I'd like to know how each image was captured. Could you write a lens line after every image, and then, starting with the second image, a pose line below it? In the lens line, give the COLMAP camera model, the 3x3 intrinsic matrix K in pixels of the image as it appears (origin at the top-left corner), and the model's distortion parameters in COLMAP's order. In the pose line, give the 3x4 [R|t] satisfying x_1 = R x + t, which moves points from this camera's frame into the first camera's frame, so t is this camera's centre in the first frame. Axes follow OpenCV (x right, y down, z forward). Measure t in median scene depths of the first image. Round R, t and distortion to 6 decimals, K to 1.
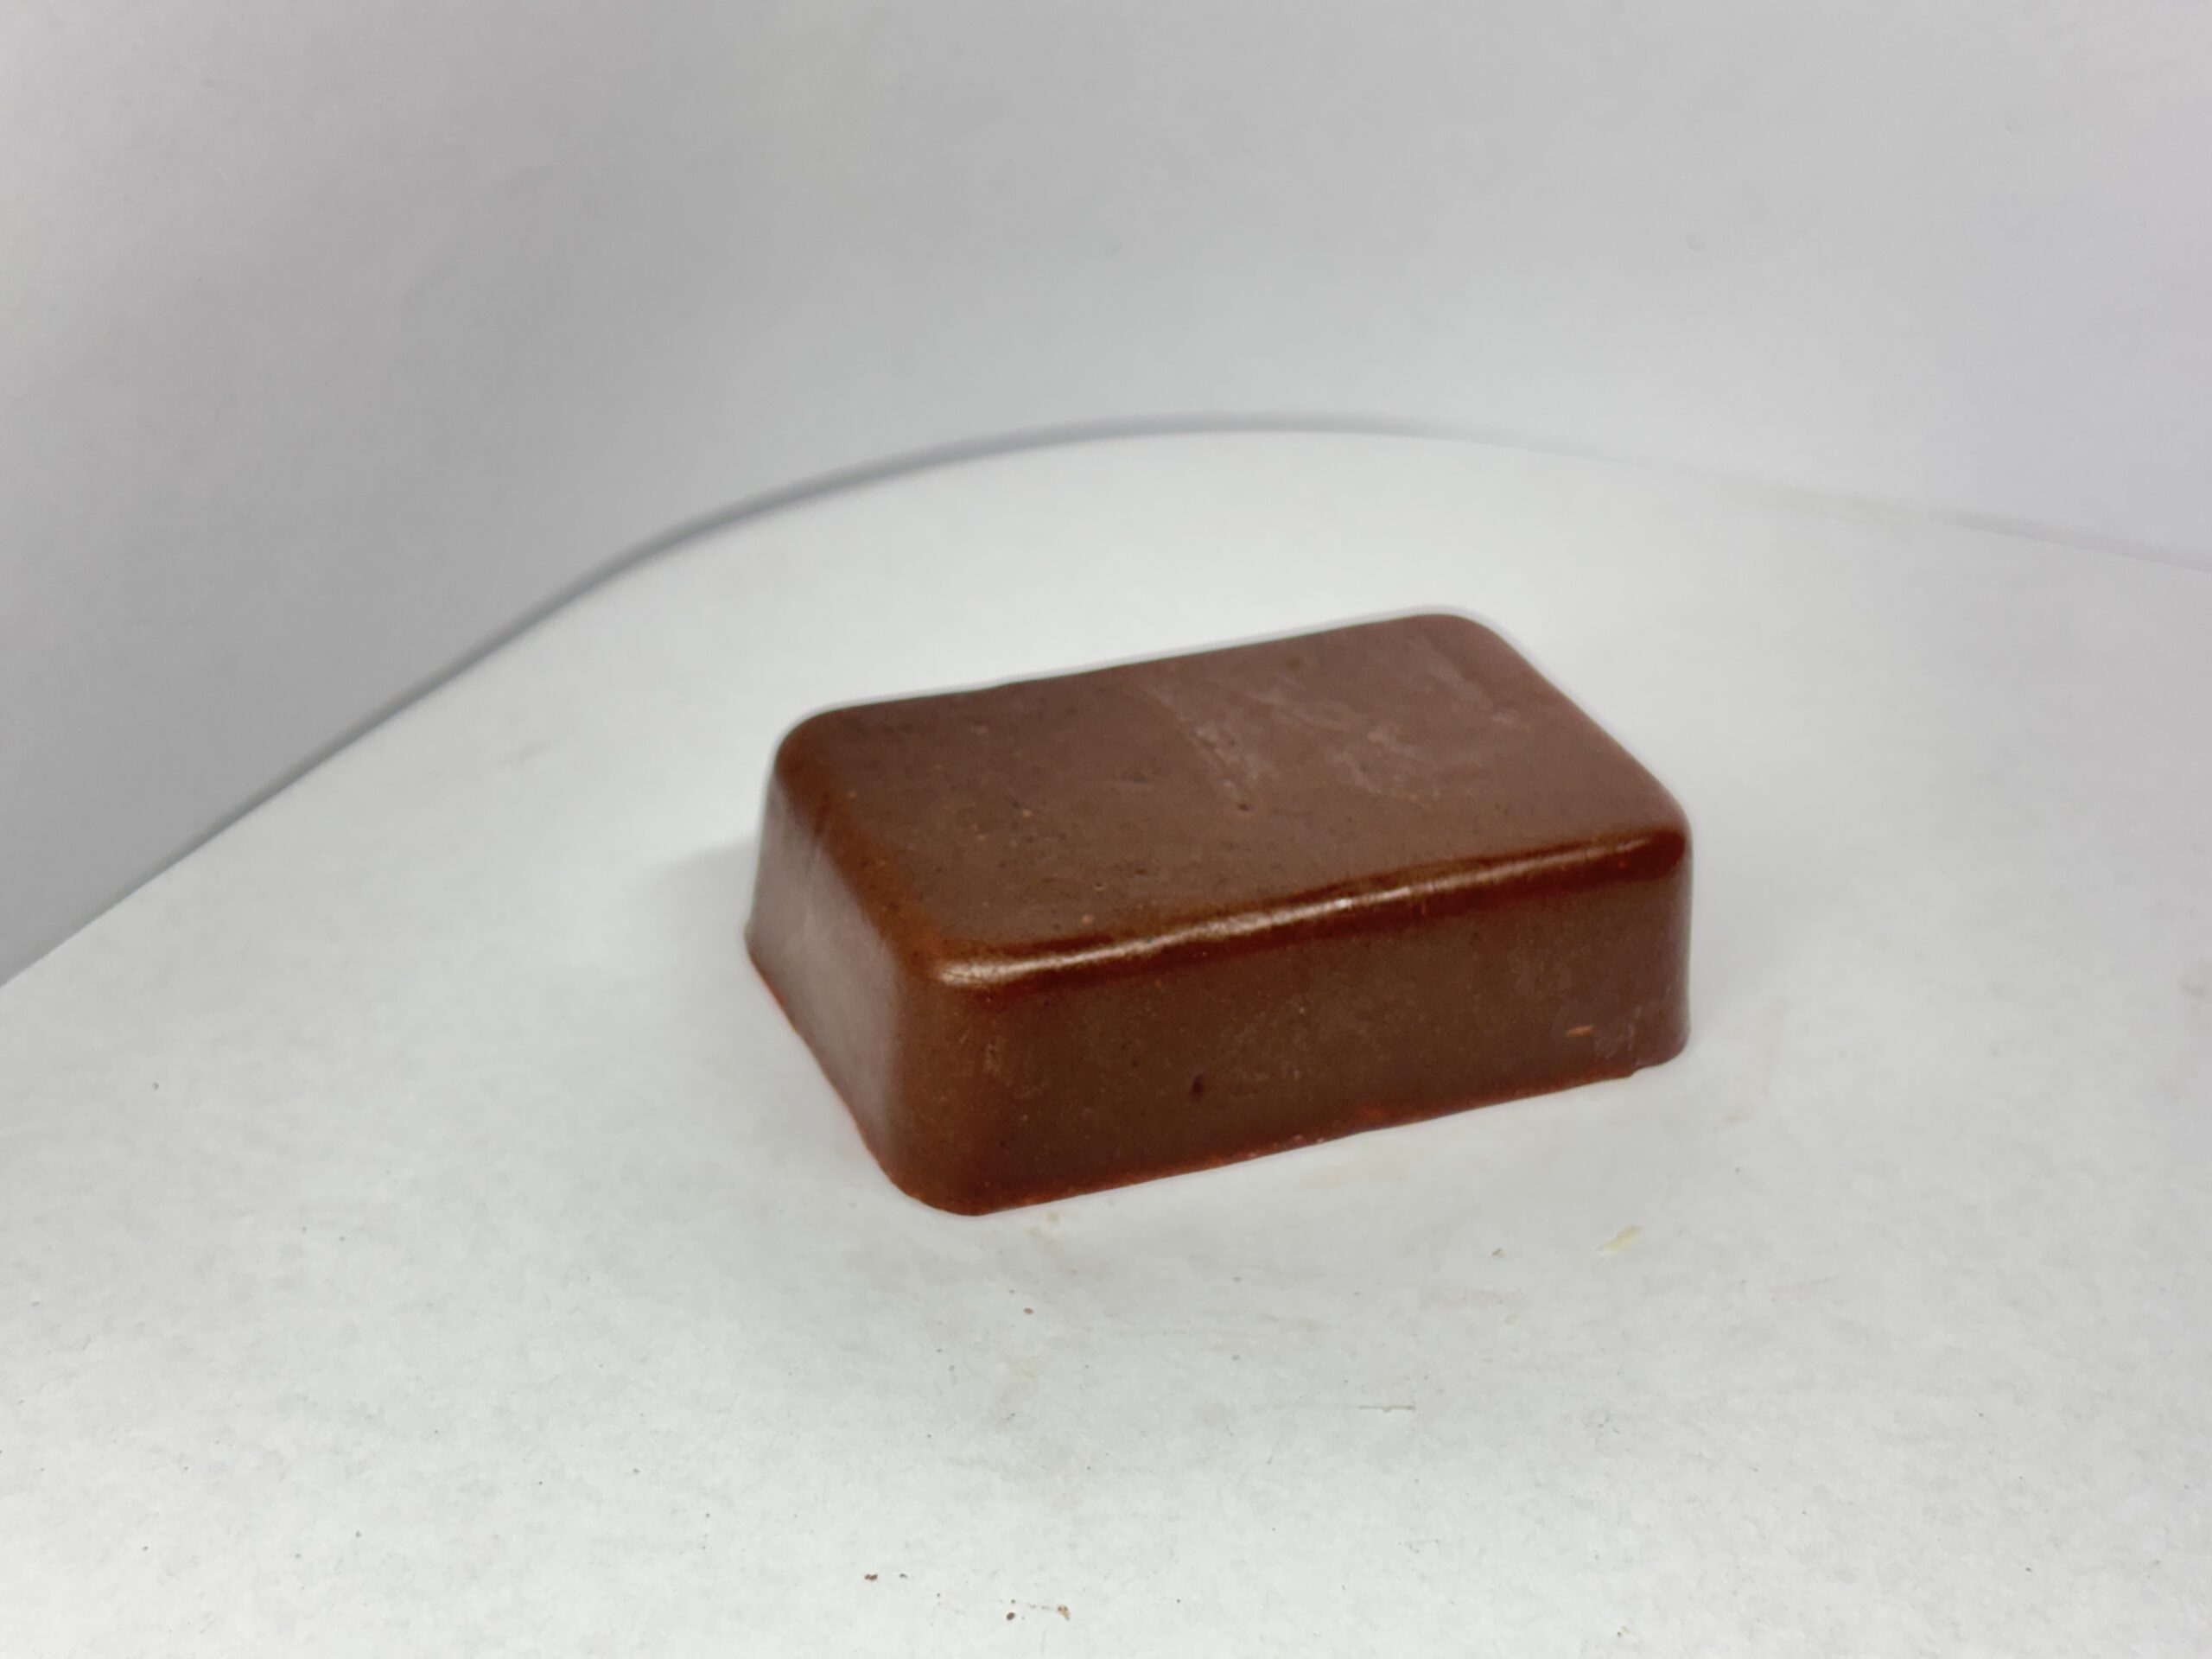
lens RADIAL K [[3509.3, 0, 1094.0], [0, 3509.3, 834.8], [0, 0, 1]] dist [0.037264, 0.000000]
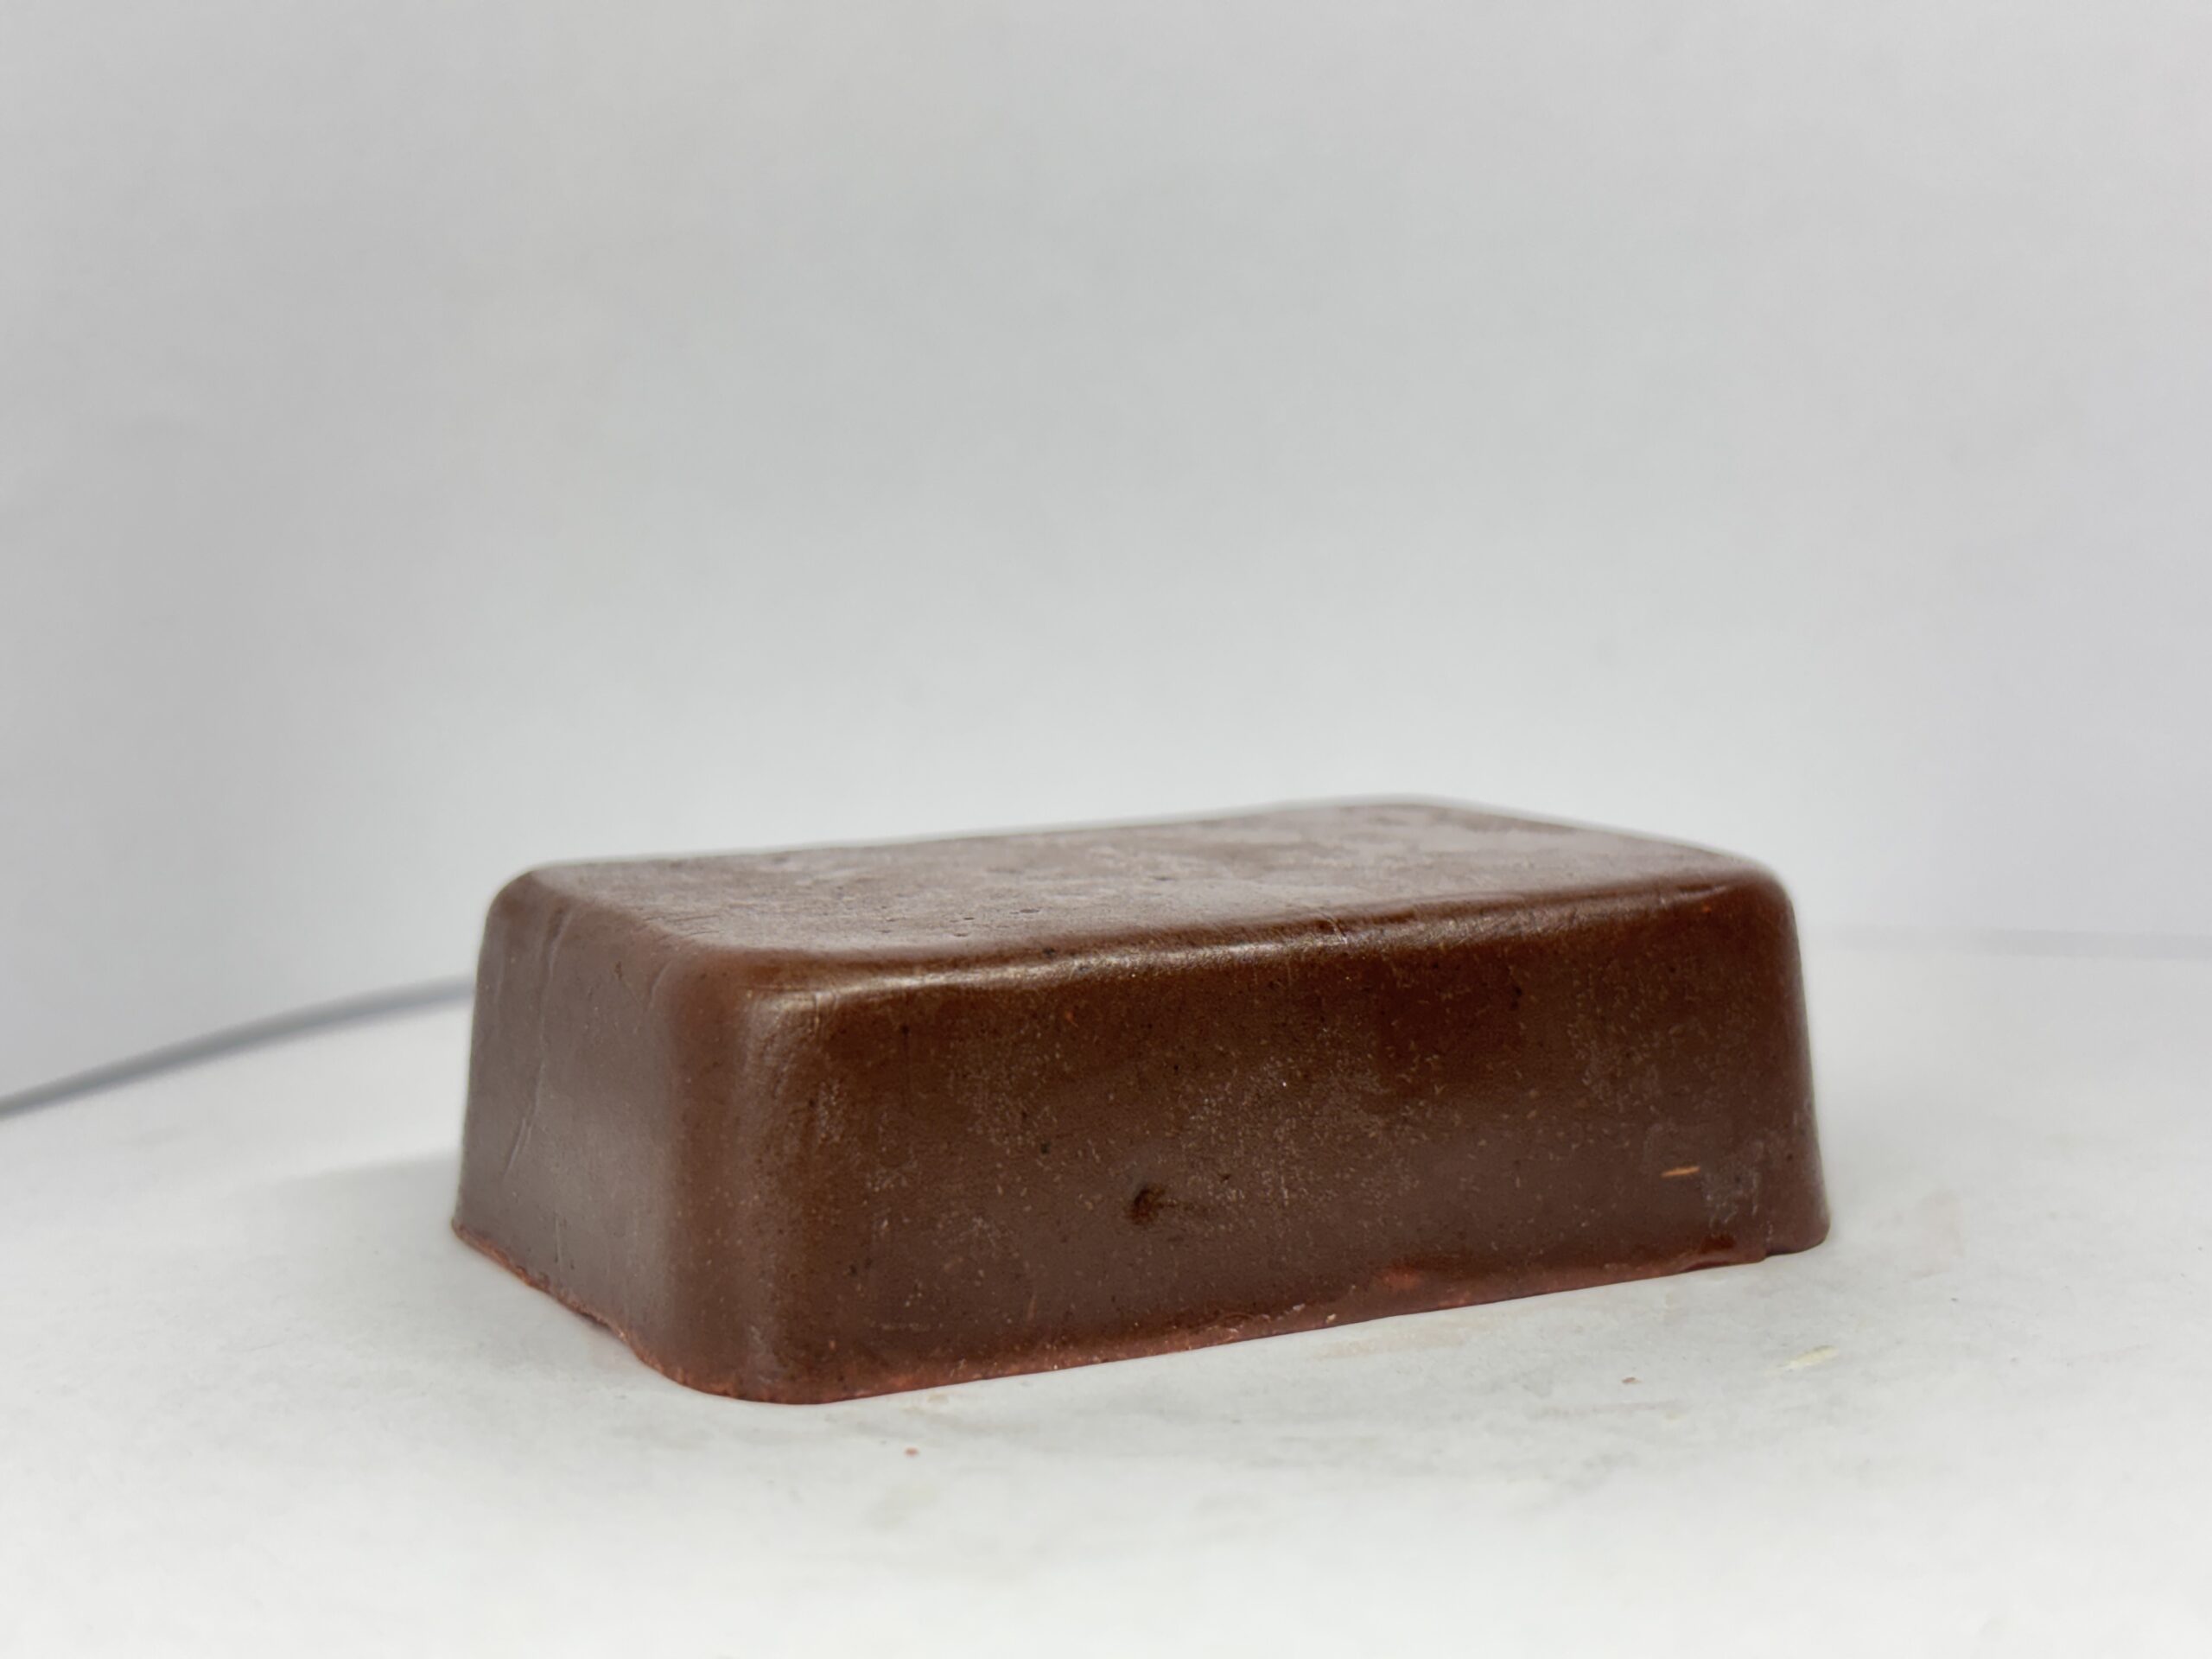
lens RADIAL K [[3509.3, 0, 1096.8], [0, 3509.3, 830.6], [0, 0, 1]] dist [0.037264, 0.000000]
pose [[0.994754, -0.067836, 0.076572, -0.024700], [0.093507, 0.906535, -0.411644, 0.278217], [-0.041491, 0.416644, 0.908122, 0.366019]]
